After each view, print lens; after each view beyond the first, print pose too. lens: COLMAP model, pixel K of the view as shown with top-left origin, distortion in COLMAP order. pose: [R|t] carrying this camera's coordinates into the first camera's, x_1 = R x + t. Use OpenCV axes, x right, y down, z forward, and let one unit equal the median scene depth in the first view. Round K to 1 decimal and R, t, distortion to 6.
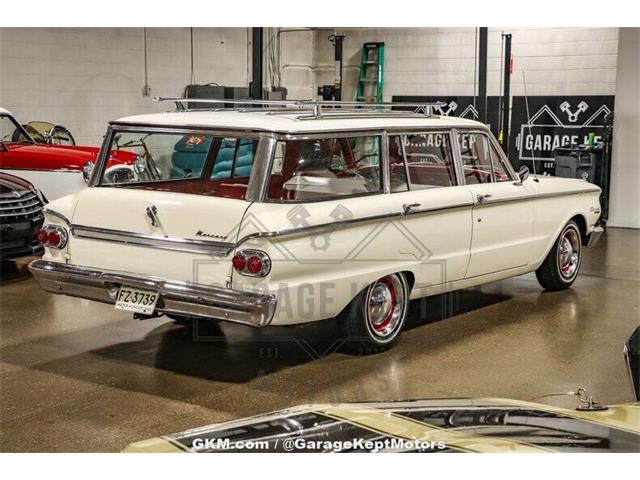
lens RADIAL K [[1119.2, 0, 320.0], [0, 1119.2, 240.0], [0, 0, 1]] dist [0.238698, 0.138774]
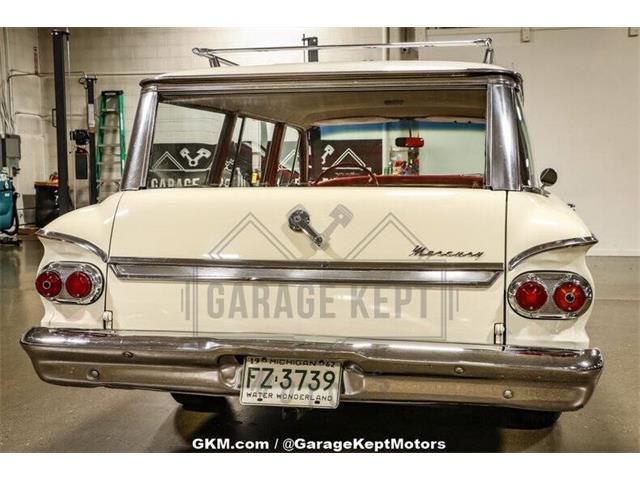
lens RADIAL K [[890.3, 0, 332.1], [0, 890.3, 241.3], [0, 0, 1]] dist [0.035442, 0.058721]
pose [[0.908476, -0.048693, 0.415090, -0.300298], [0.070179, 0.996861, -0.036656, 0.002303], [-0.412002, 0.062432, 0.909042, 0.563778]]
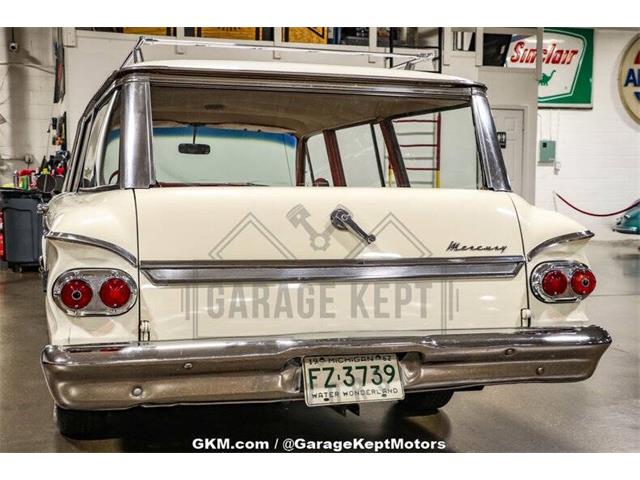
lens RADIAL K [[799.7, 0, 320.1], [0, 799.7, 256.8], [0, 0, 1]] dist [0.085437, 0.029009]
pose [[0.608036, -0.077961, 0.790073, -0.447476], [0.098476, 0.994888, 0.022384, -0.015566], [-0.787779, 0.064193, 0.612605, 0.725821]]
